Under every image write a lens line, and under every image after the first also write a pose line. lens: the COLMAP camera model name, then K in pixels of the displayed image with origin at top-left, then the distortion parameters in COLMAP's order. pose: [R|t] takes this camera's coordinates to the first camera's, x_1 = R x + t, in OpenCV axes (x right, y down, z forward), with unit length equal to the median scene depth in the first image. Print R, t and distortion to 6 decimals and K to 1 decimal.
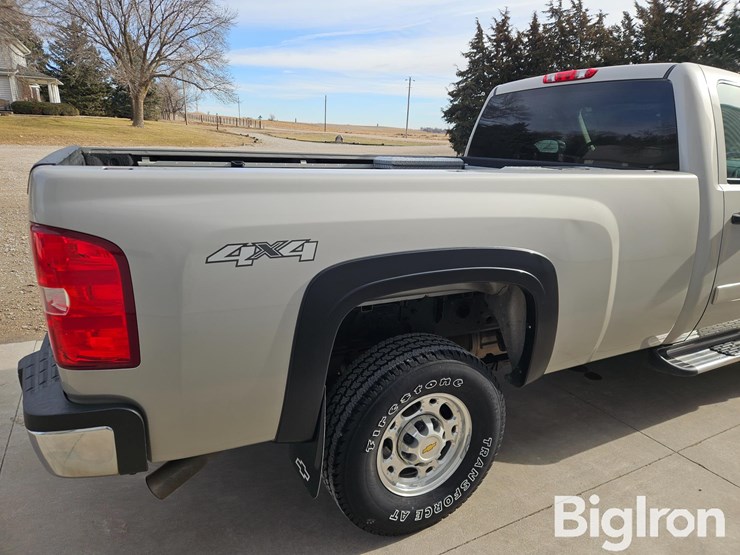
lens RADIAL K [[494.3, 0, 376.3], [0, 494.3, 278.6], [0, 0, 1]] dist [0.075473, -0.063111]
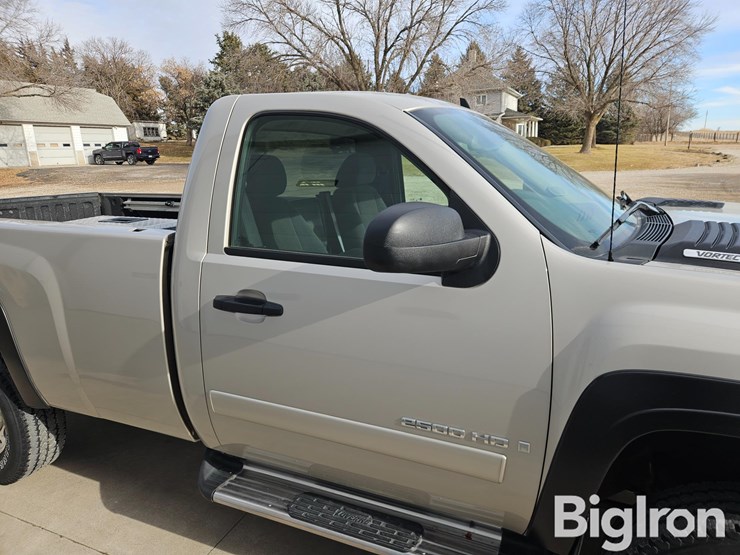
lens RADIAL K [[494.7, 0, 376.2], [0, 494.7, 273.6], [0, 0, 1]] dist [0.072116, -0.063456]
pose [[0.618333, 0.134244, -0.774366, 0.117701], [-0.174629, 0.984141, 0.031169, -0.018579], [0.766269, 0.115954, 0.631970, 0.060474]]
